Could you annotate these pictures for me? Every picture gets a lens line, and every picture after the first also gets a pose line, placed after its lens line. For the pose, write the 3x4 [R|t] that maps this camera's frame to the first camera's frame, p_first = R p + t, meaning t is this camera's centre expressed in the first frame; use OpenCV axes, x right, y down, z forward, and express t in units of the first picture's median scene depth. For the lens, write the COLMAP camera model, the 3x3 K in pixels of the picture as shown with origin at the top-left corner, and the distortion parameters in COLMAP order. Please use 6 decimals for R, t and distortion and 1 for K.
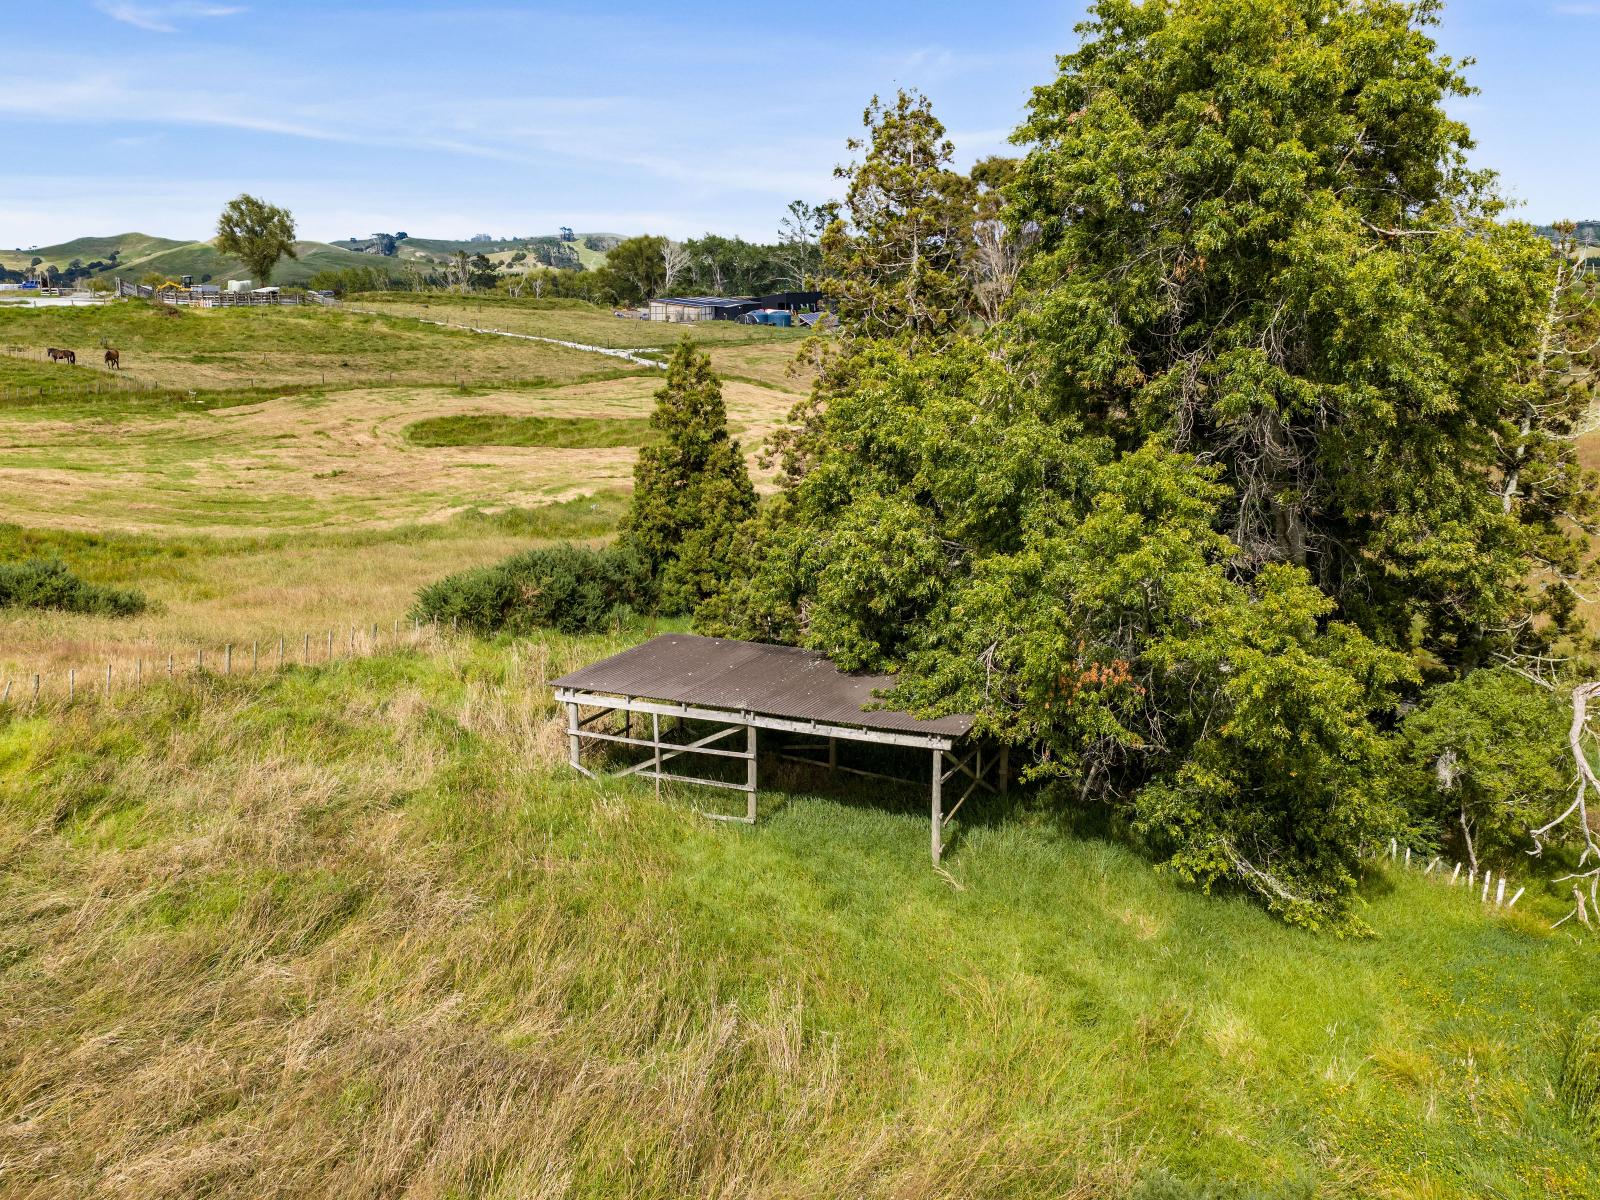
lens RADIAL K [[1484.5, 0, 805.1], [0, 1484.5, 602.9], [0, 0, 1]] dist [0.031061, -0.063582]
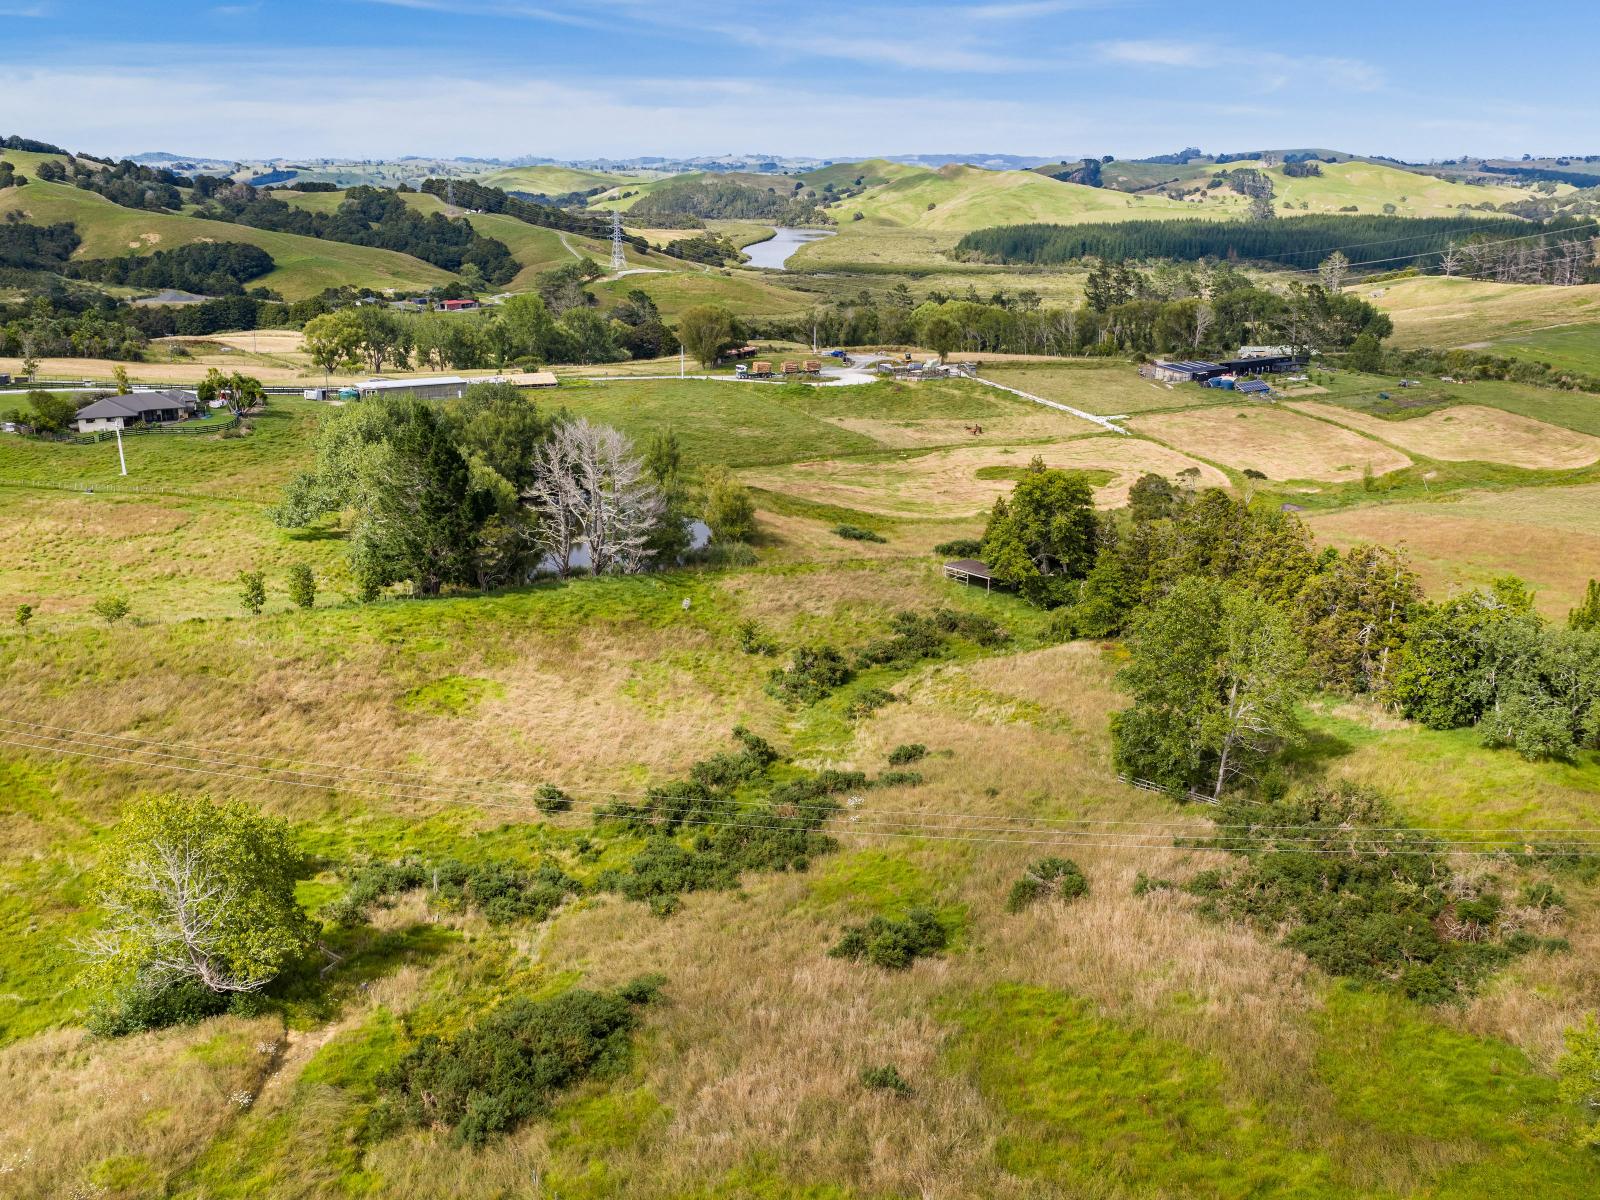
lens RADIAL K [[1484.5, 0, 805.1], [0, 1484.5, 602.9], [0, 0, 1]] dist [0.031061, -0.063582]
pose [[0.897000, 0.127952, -0.423107, 0.468477], [-0.100609, 0.991164, 0.086443, -0.063863], [0.430429, -0.034971, 0.901947, -1.173236]]
